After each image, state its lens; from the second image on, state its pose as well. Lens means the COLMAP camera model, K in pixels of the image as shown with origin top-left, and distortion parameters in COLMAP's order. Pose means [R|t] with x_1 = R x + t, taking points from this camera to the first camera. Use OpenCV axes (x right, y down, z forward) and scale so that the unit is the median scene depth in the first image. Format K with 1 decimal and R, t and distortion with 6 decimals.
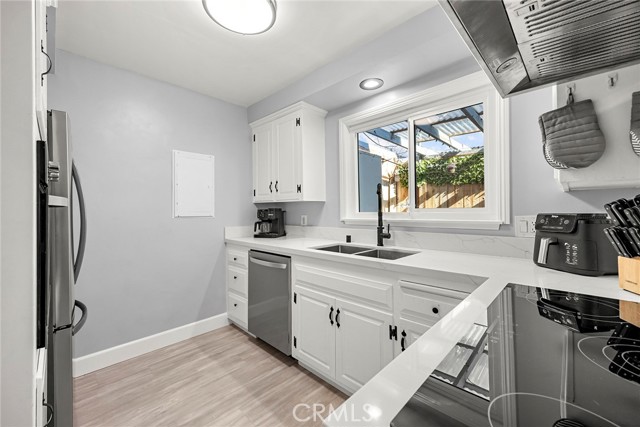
lens RADIAL K [[258.4, 0, 318.1], [0, 258.4, 208.9], [0, 0, 1]] dist [0.003199, 0.000038]
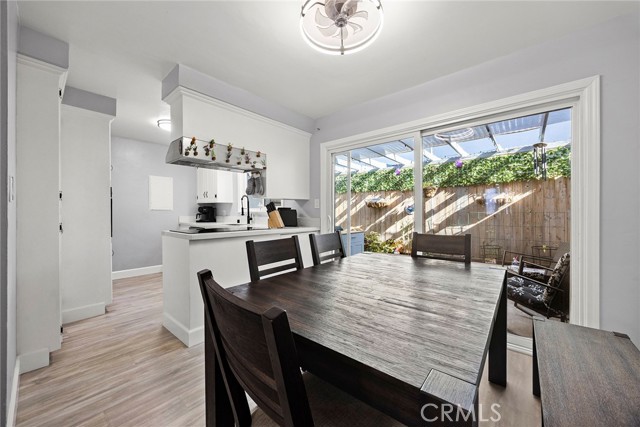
lens RADIAL K [[240.4, 0, 318.2], [0, 240.4, 212.7], [0, 0, 1]] dist [-0.014677, 0.000009]
pose [[0.996975, 0.010521, 0.077007, 0.556836], [-0.011319, 0.999887, 0.009936, 0.020260], [-0.076894, -0.010778, 0.996981, -0.869688]]
